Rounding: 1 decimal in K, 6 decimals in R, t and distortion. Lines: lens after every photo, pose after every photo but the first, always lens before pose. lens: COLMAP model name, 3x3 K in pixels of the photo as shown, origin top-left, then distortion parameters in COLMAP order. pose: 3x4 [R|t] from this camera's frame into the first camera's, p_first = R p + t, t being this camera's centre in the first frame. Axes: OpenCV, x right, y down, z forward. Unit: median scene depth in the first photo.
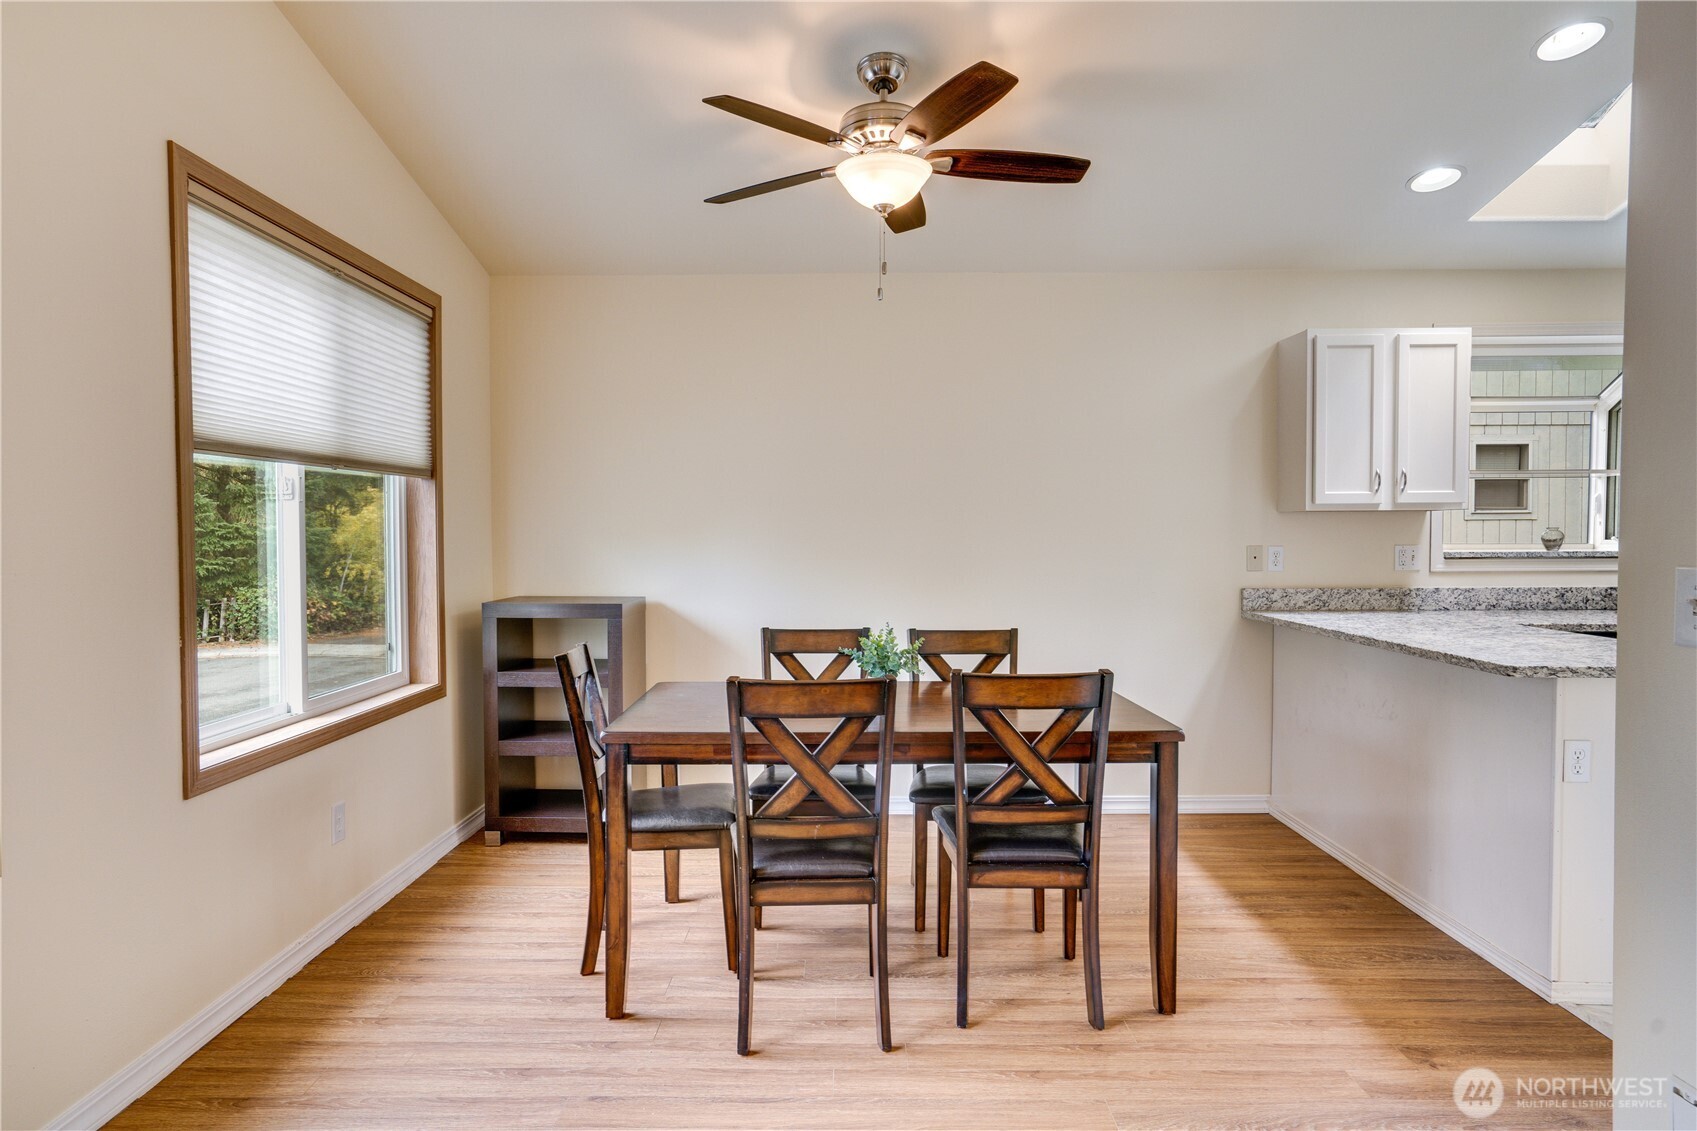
lens RADIAL K [[1022.7, 0, 848.5], [0, 1022.7, 565.5], [0, 0, 1]] dist [-0.021215, 0.044760]
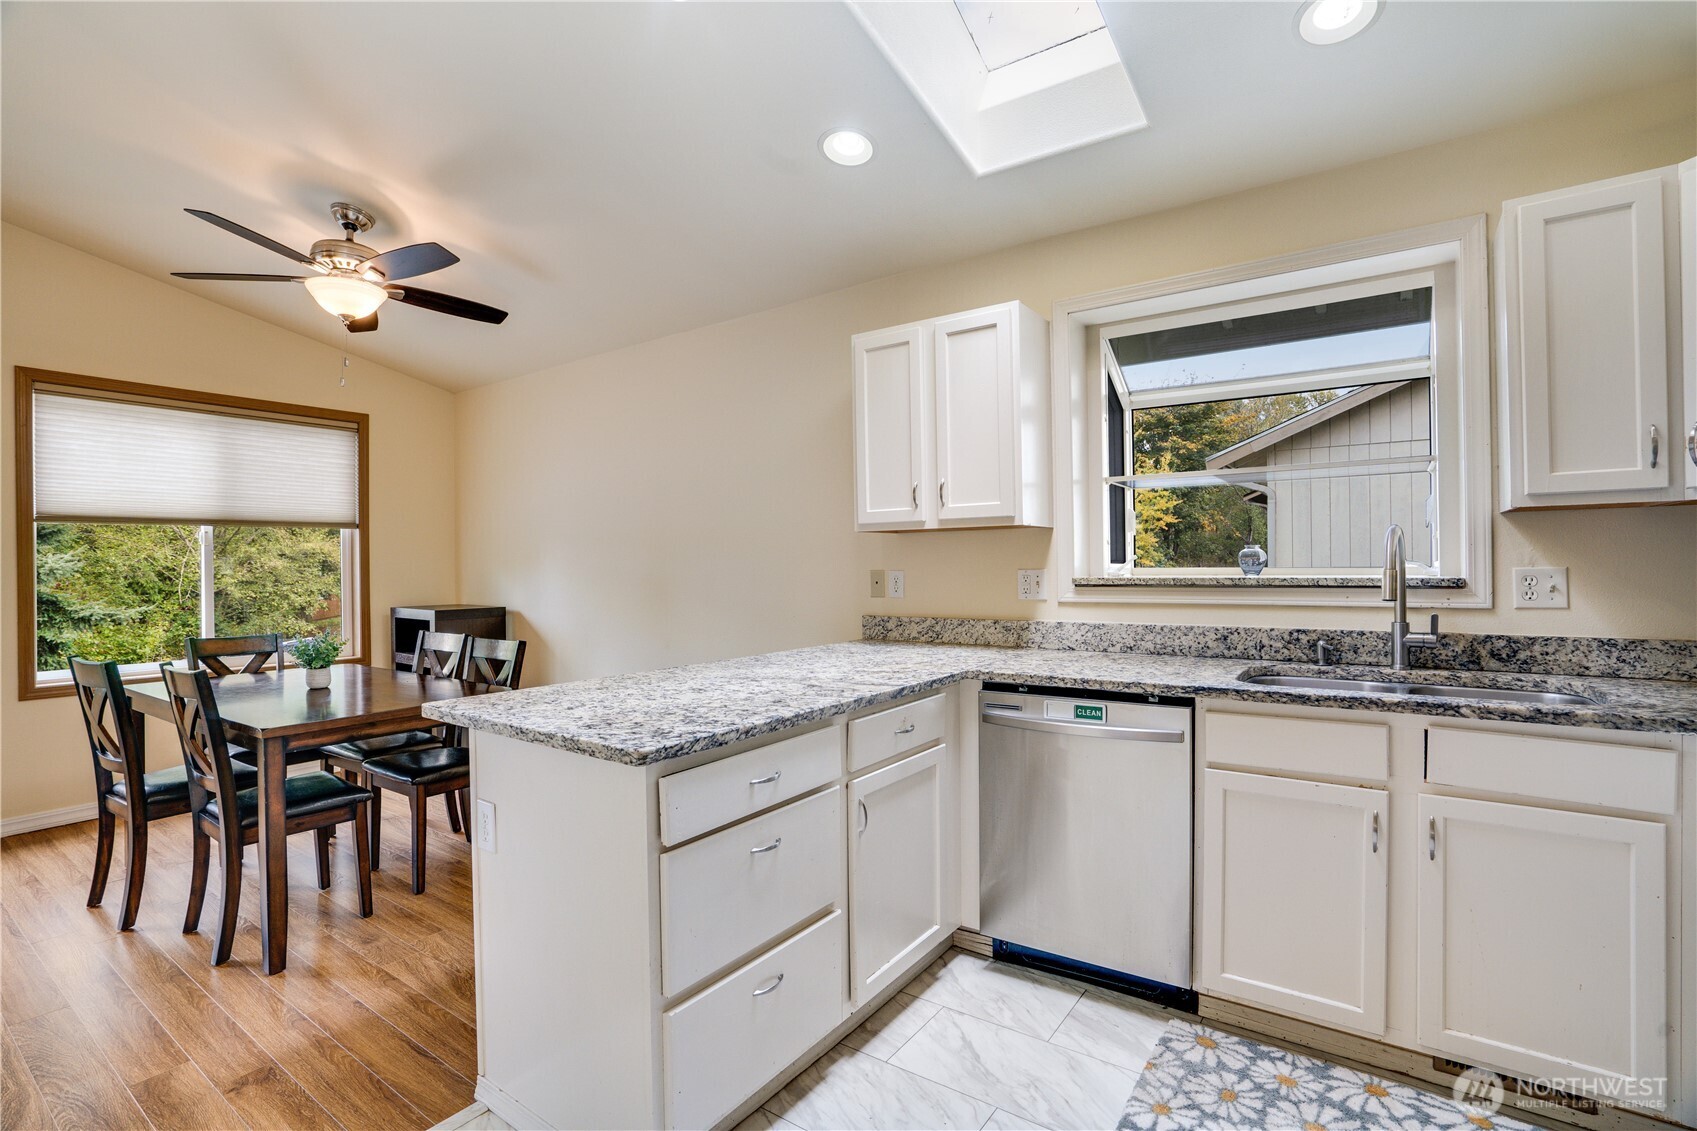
lens RADIAL K [[807.6, 0, 848.5], [0, 807.6, 565.5], [0, 0, 1]] dist [-0.027505, 0.000638]
pose [[0.811872, -0.004814, -0.583816, 0.814531], [-0.010570, 0.999681, -0.022943, -0.006428], [0.583740, 0.024798, 0.811562, 0.382283]]
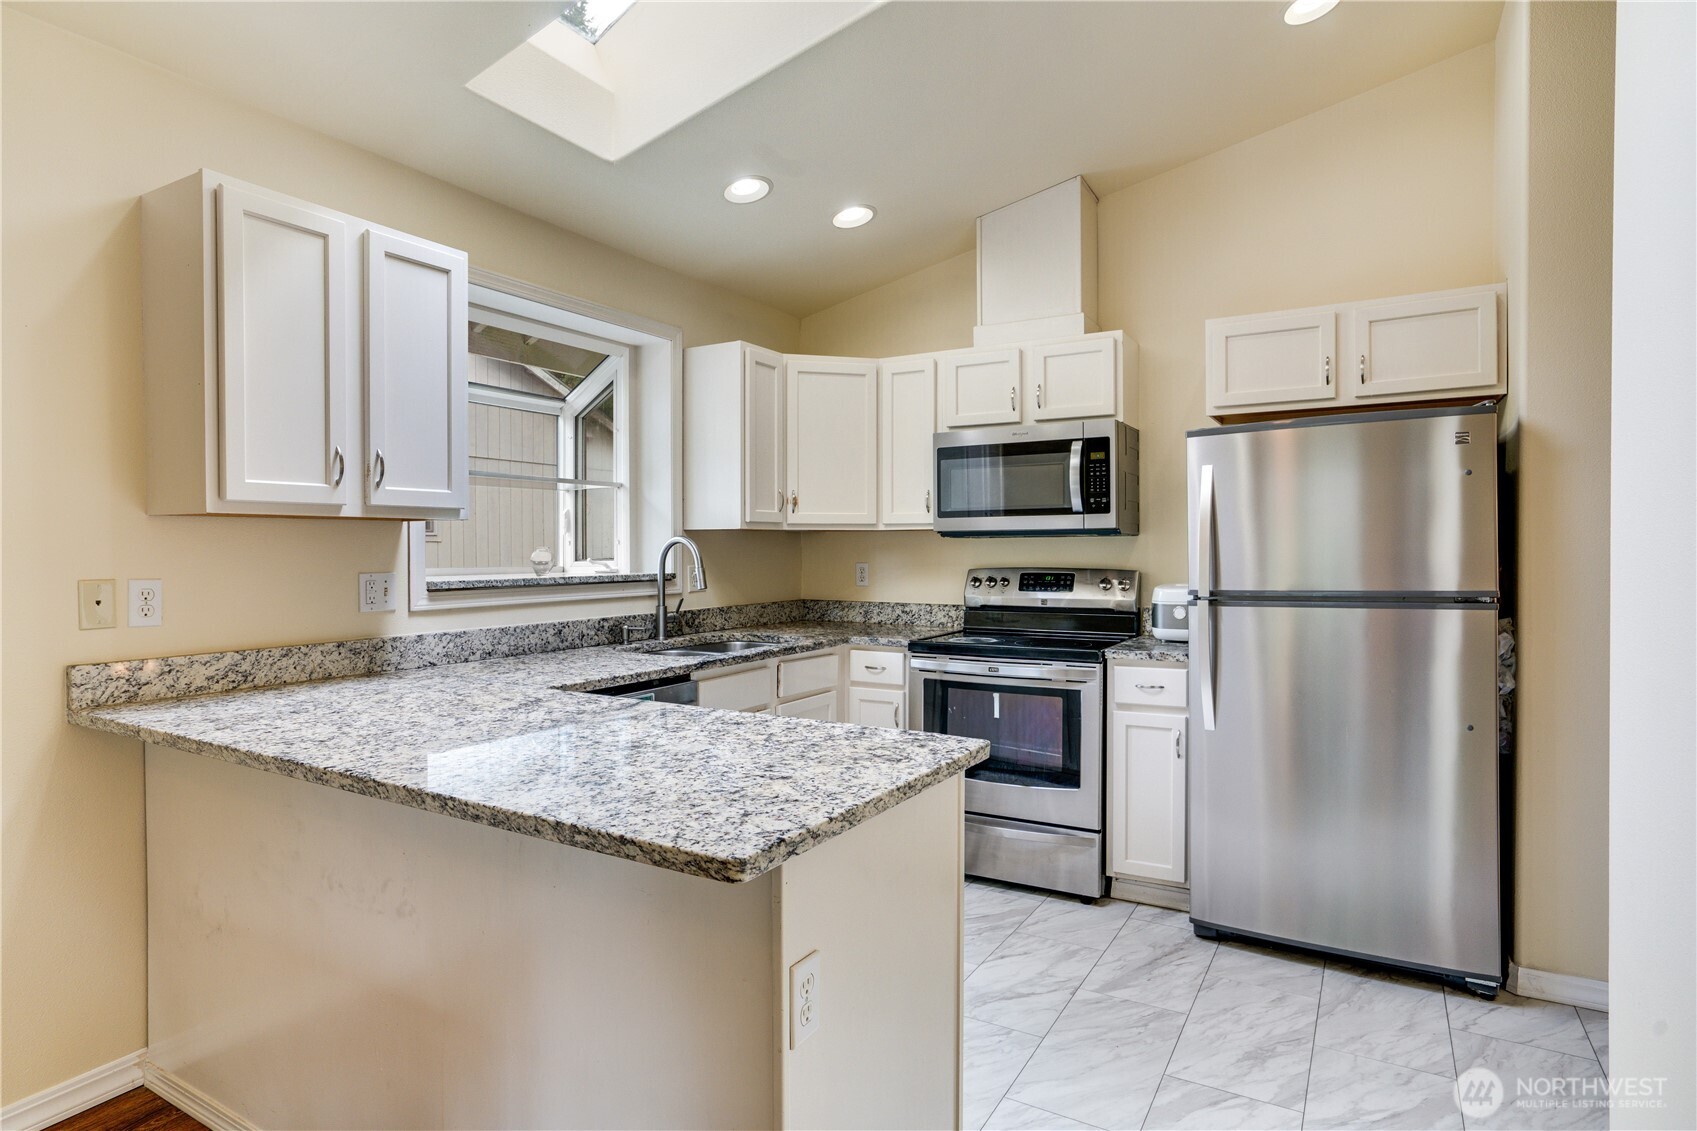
lens RADIAL K [[911.0, 0, 848.5], [0, 911.0, 565.5], [0, 0, 1]] dist [-0.052167, 0.034147]
pose [[0.501069, -0.012024, 0.865324, 0.200315], [0.027696, 0.999614, -0.002147, -0.015048], [-0.864964, 0.025042, 0.501209, 0.450780]]
